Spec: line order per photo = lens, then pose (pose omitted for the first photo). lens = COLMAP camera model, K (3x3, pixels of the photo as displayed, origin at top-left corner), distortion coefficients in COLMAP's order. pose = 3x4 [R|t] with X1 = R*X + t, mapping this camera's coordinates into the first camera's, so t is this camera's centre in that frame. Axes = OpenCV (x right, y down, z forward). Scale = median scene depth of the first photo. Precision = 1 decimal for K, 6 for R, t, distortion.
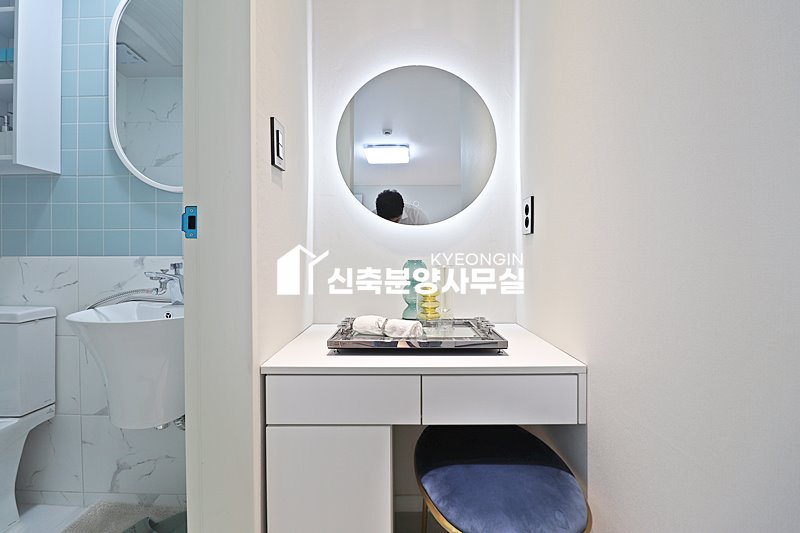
lens RADIAL K [[368.5, 0, 395.1], [0, 368.5, 261.7], [0, 0, 1]] dist [-0.006739, -0.008168]
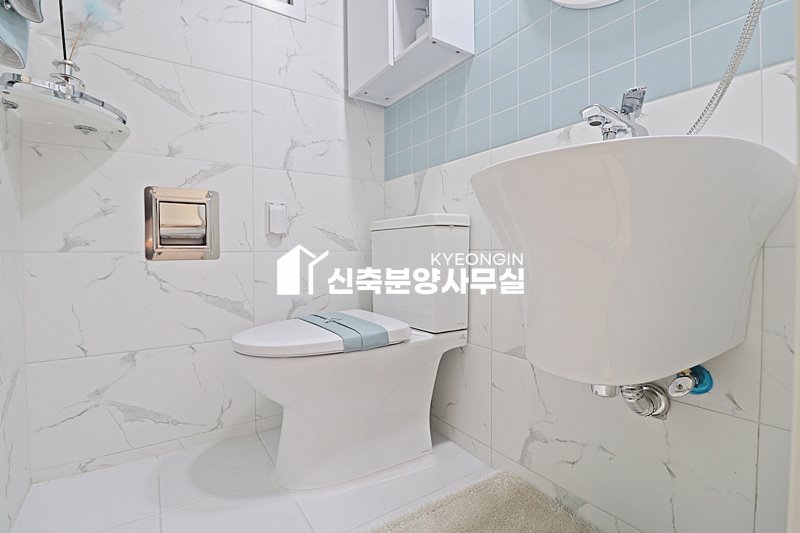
lens RADIAL K [[368.5, 0, 397.3], [0, 368.5, 264.2], [0, 0, 1]] dist [-0.006739, -0.008168]
pose [[0.549580, 0.015780, -0.835292, -0.312084], [-0.001744, 0.999841, 0.017741, 0.222141], [0.835440, -0.008293, 0.549520, 0.392132]]
